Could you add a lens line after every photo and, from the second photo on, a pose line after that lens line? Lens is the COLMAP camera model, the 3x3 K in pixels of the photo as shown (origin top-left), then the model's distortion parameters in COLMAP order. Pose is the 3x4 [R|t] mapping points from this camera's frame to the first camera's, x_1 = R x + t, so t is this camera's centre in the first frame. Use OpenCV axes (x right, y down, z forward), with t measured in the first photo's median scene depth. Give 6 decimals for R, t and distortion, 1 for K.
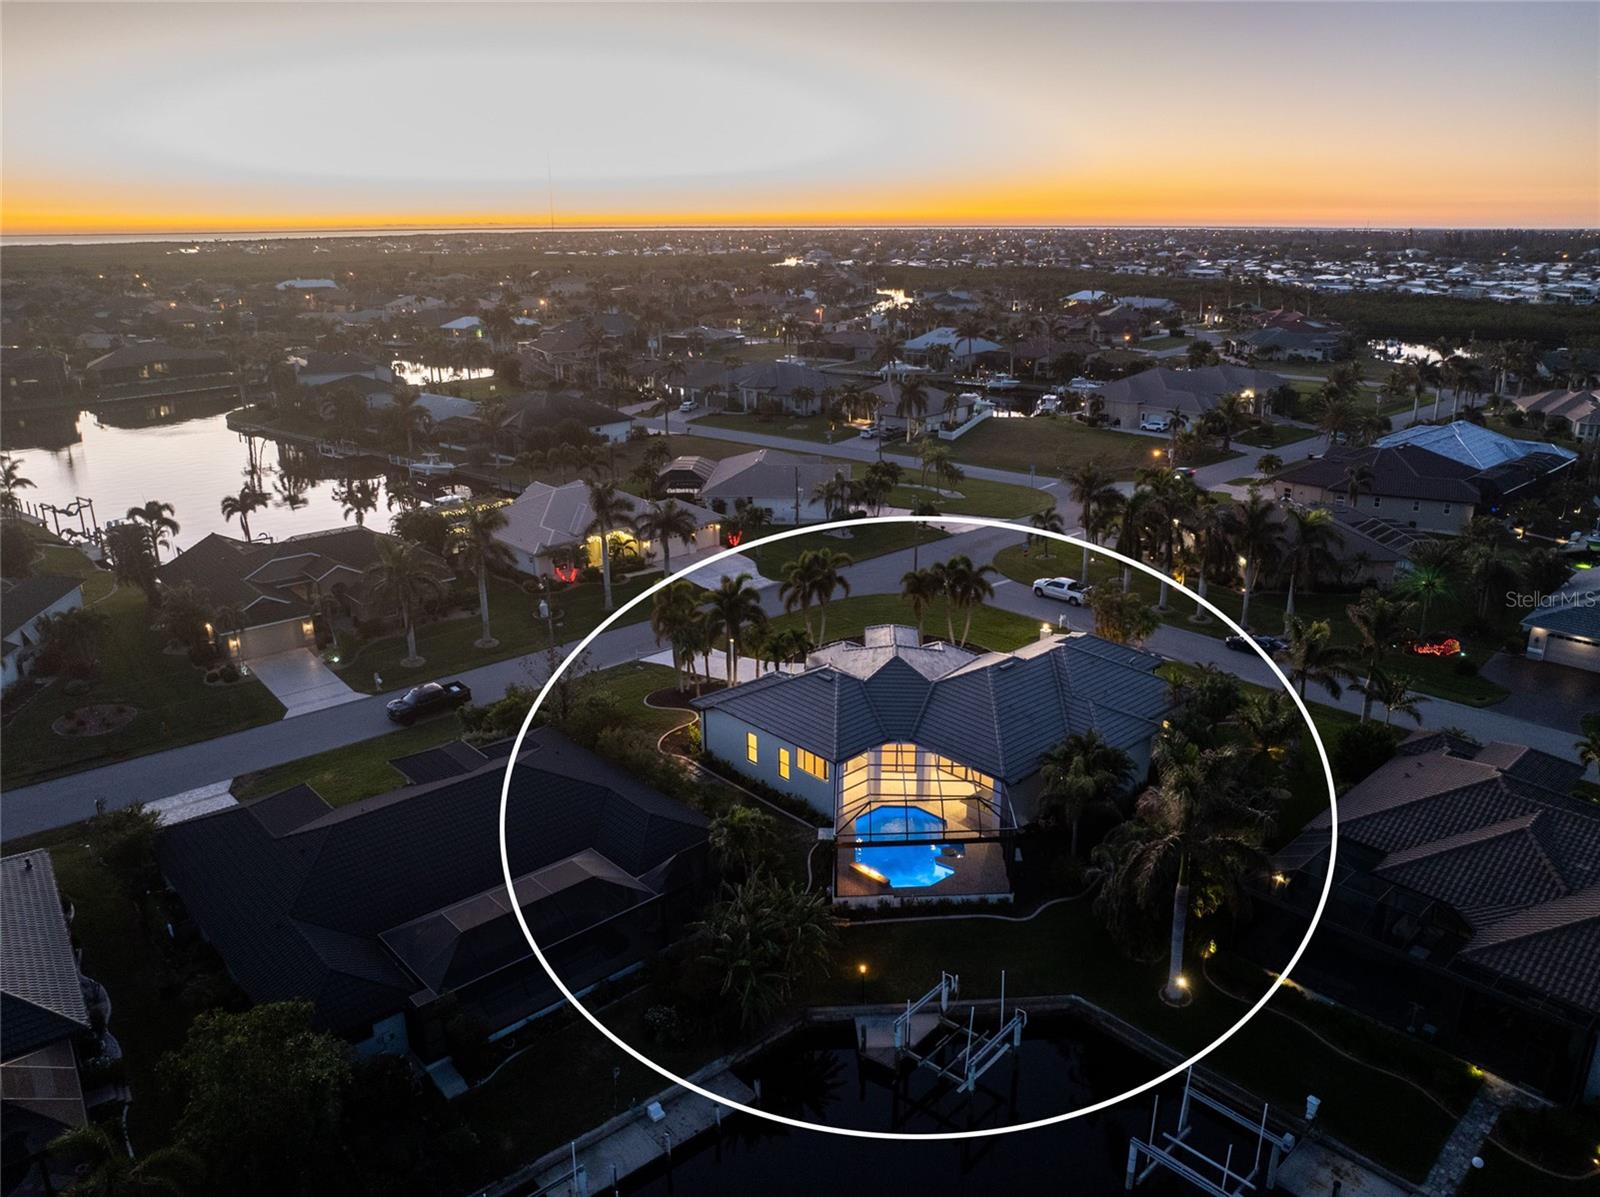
lens RADIAL K [[1147.0, 0, 804.7], [0, 1147.0, 595.0], [0, 0, 1]] dist [-0.034090, 0.000725]
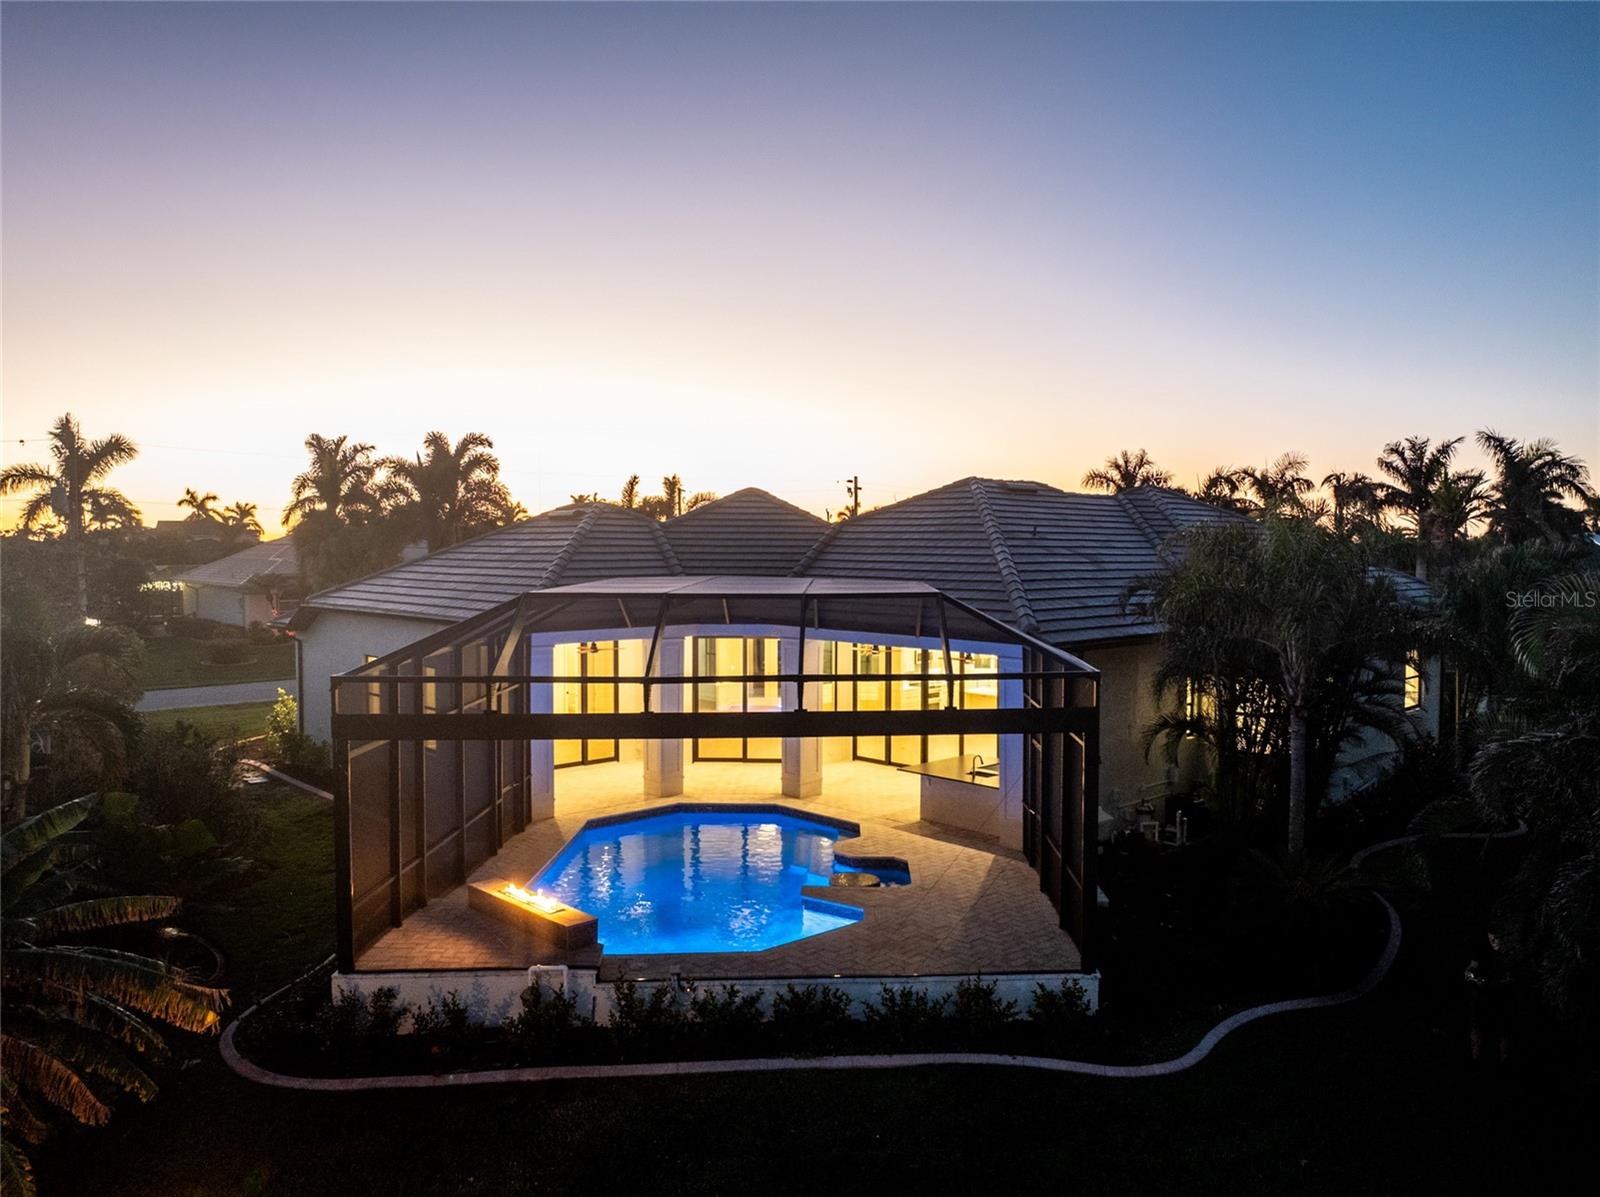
lens RADIAL K [[1147.0, 0, 804.7], [0, 1147.0, 595.0], [0, 0, 1]] dist [-0.034090, 0.000725]
pose [[0.999988, 0.000204, 0.004874, 0.118834], [0.001120, 0.962808, -0.270185, 0.249800], [-0.004748, 0.270188, 0.962796, 0.745562]]
